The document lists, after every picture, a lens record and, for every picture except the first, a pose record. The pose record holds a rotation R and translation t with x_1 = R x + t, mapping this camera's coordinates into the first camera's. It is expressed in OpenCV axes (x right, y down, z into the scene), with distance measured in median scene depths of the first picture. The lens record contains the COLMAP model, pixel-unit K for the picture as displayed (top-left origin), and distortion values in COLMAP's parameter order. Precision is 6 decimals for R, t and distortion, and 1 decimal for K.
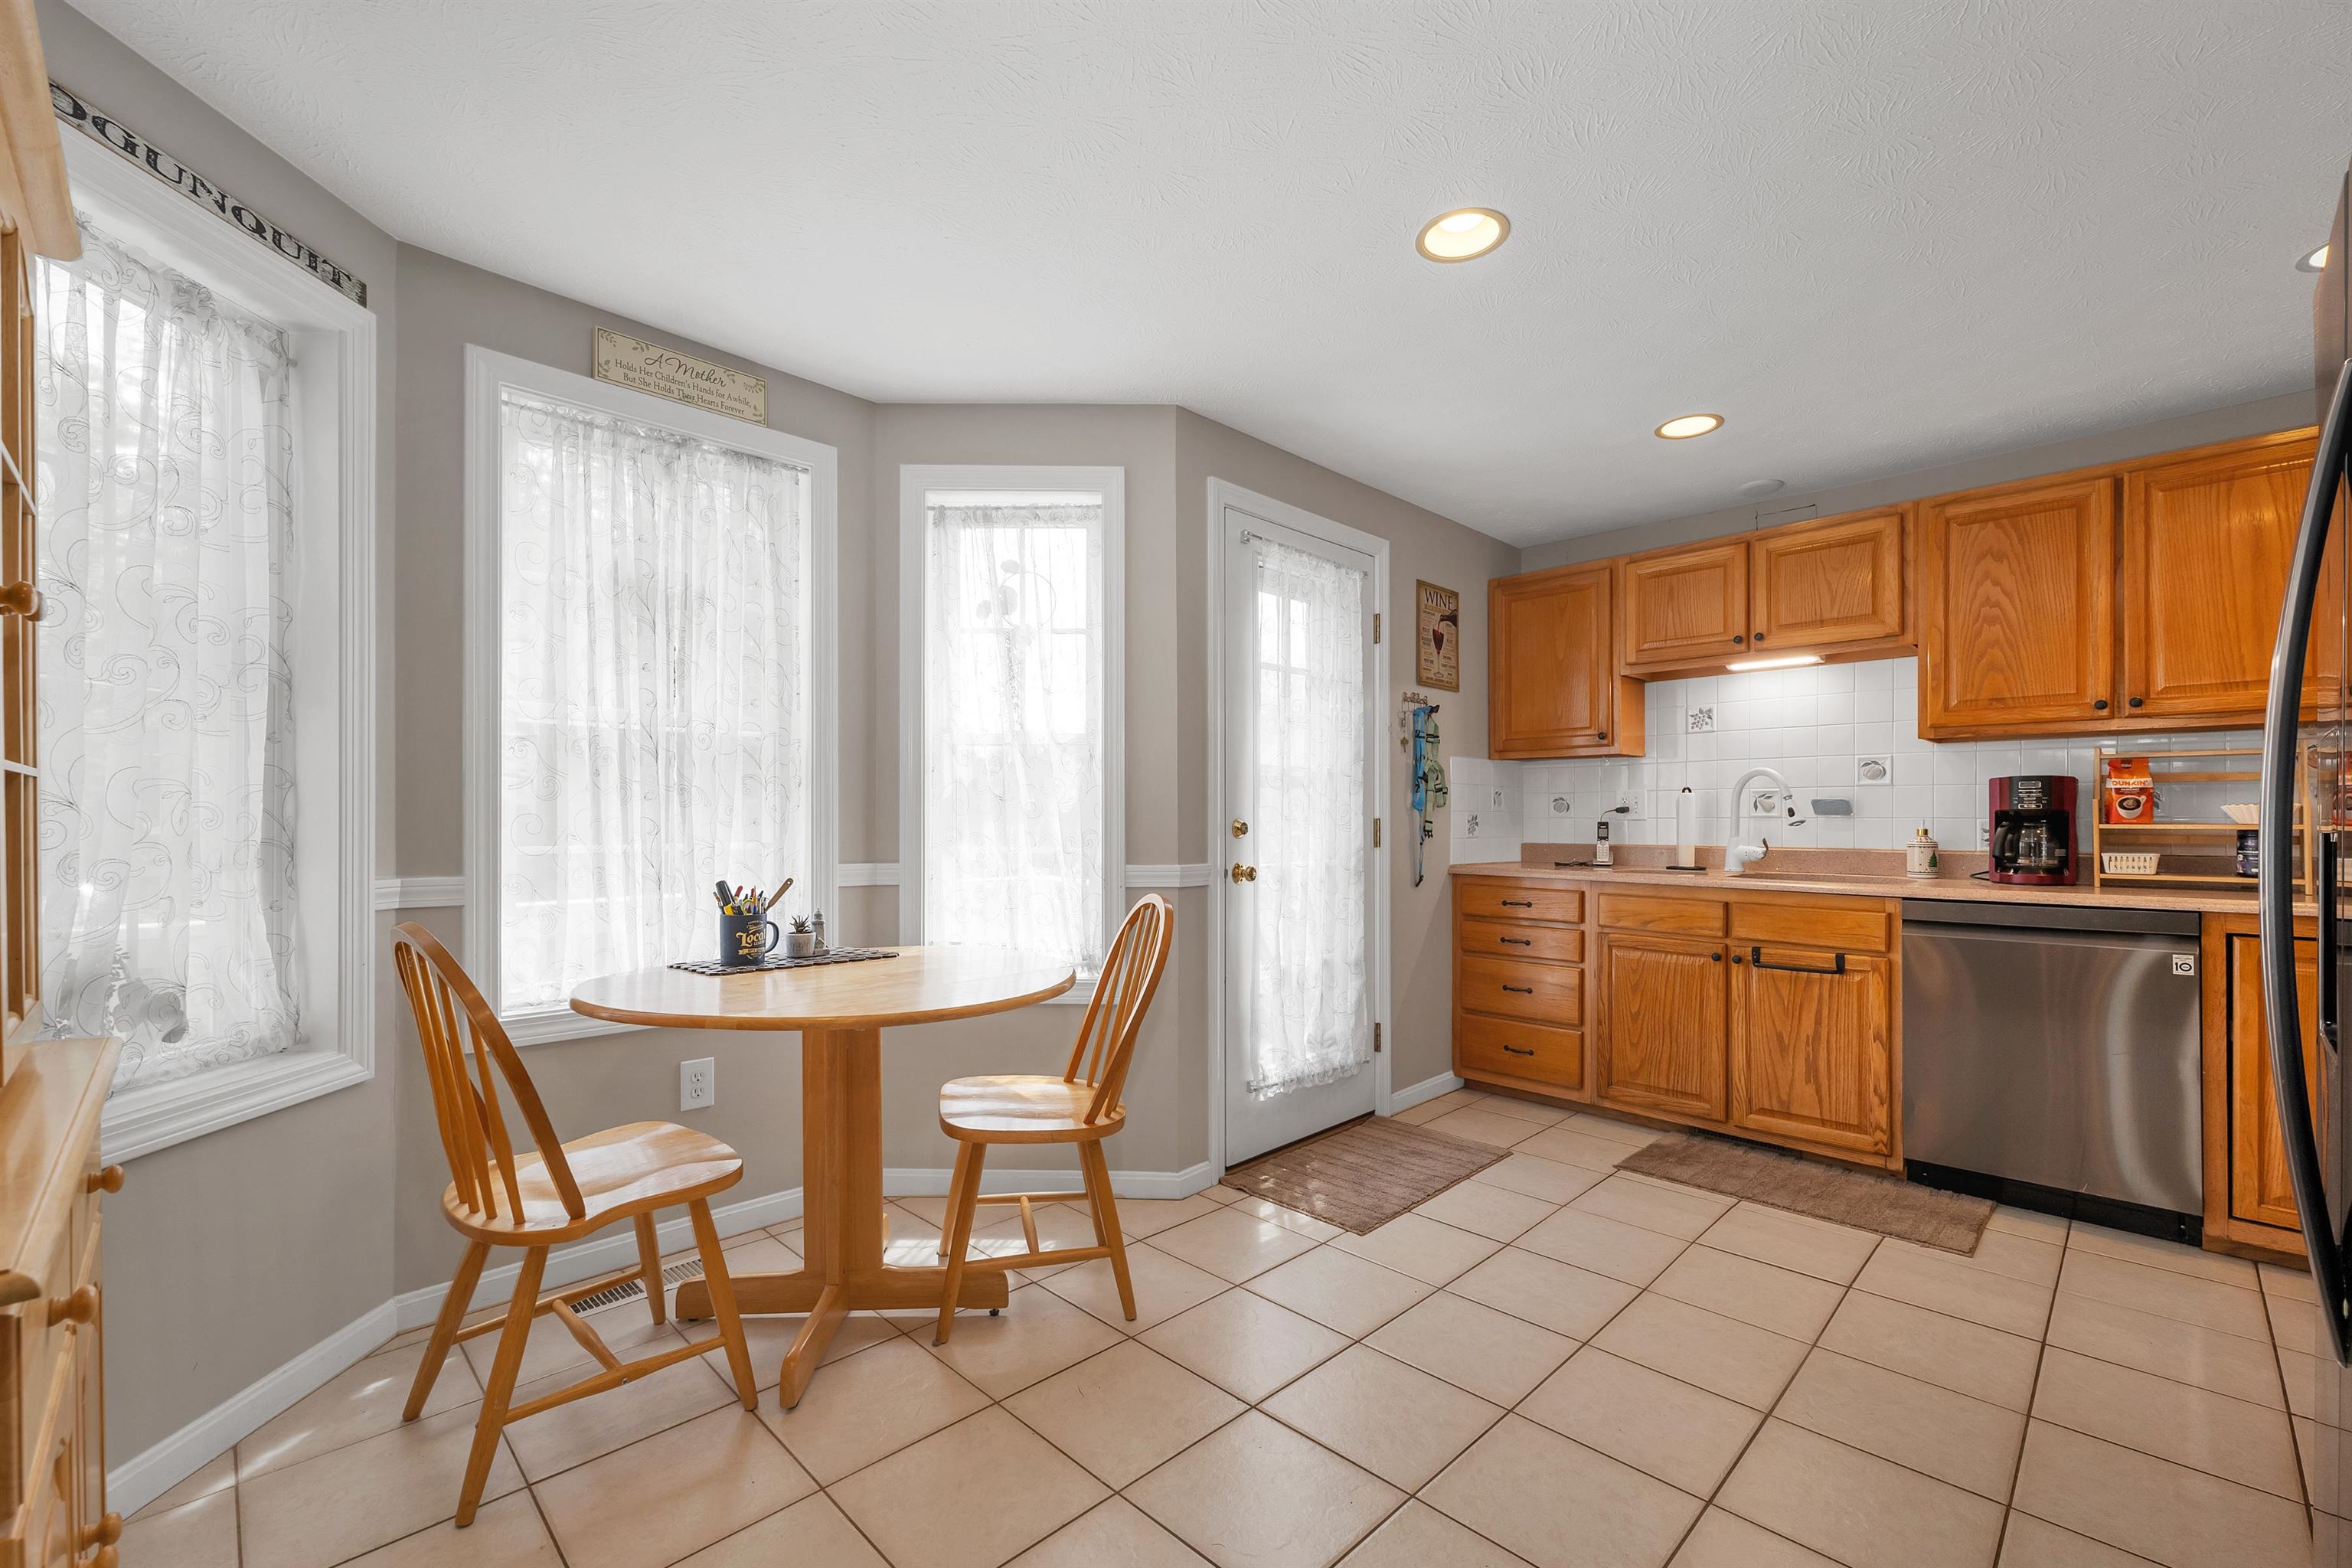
lens RADIAL K [[975.0, 0, 1161.6], [0, 975.0, 814.9], [0, 0, 1]] dist [0.002089, -0.000445]
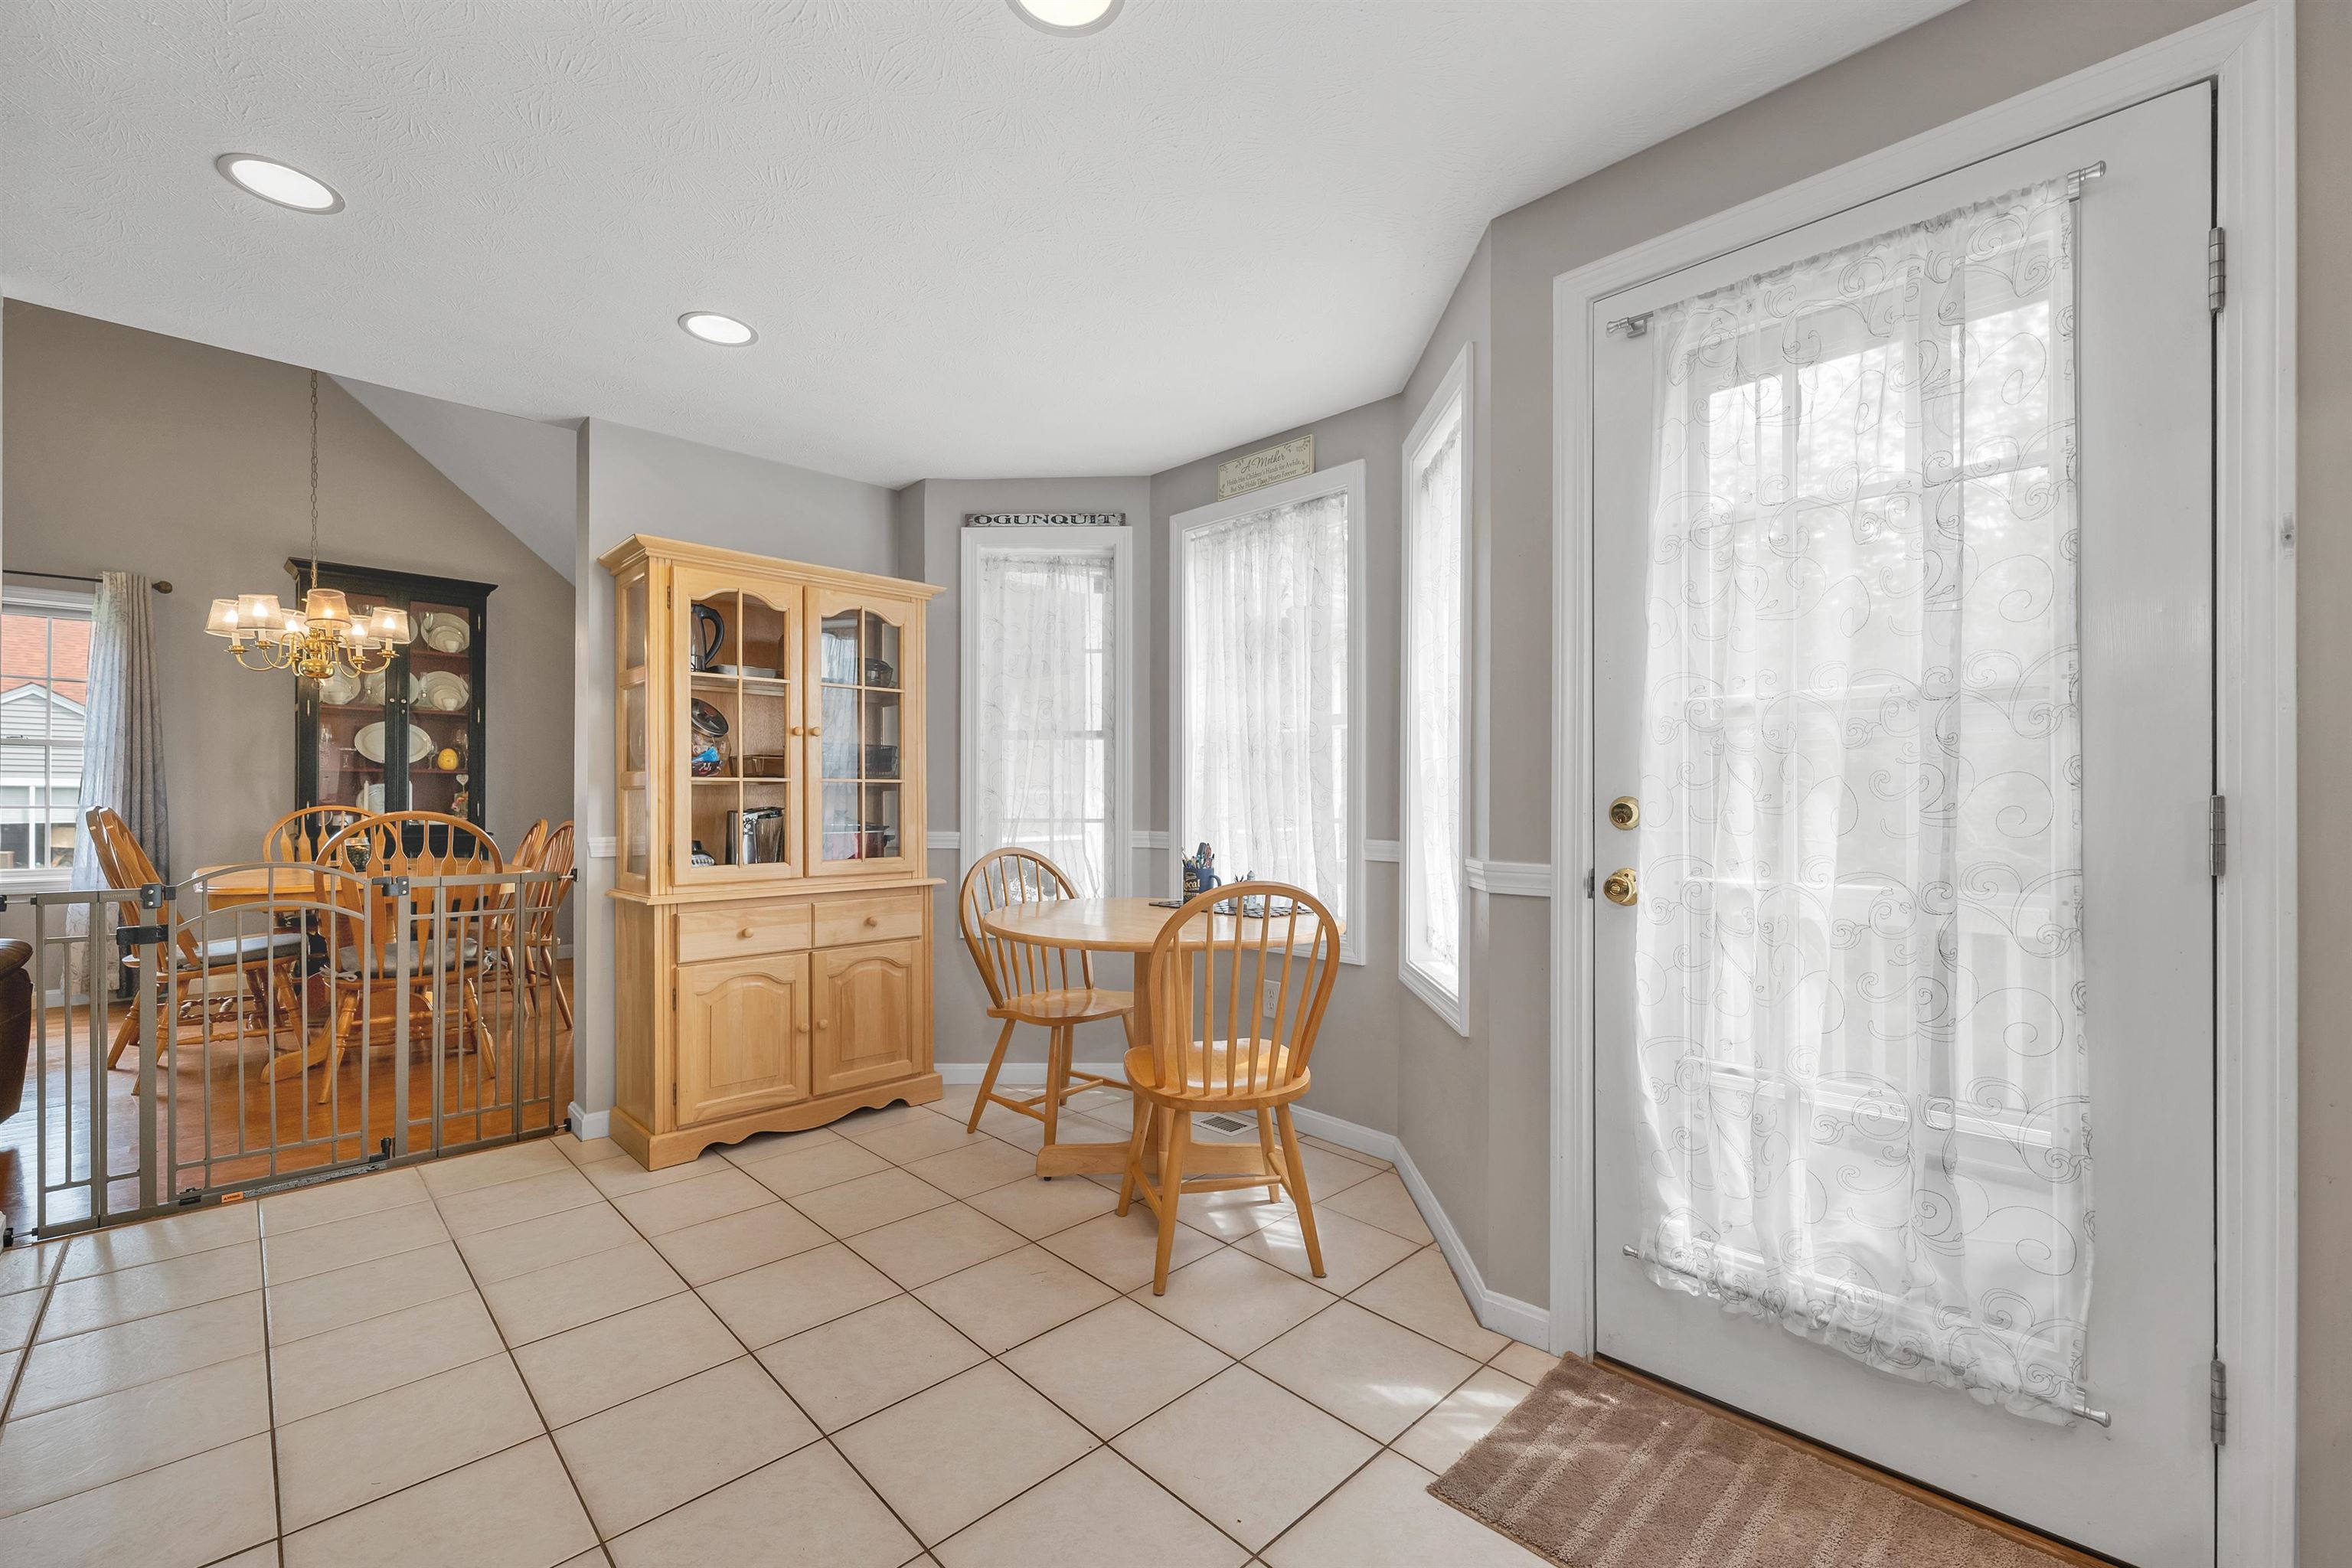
lens RADIAL K [[975.0, 0, 1181.6], [0, 975.0, 801.4], [0, 0, 1]] dist [0.002089, -0.000445]
pose [[-0.002519, 0.000887, -0.999996, 0.607840], [0.000928, 0.999999, 0.000885, 0.004986], [0.999996, -0.000926, -0.002520, 0.639375]]
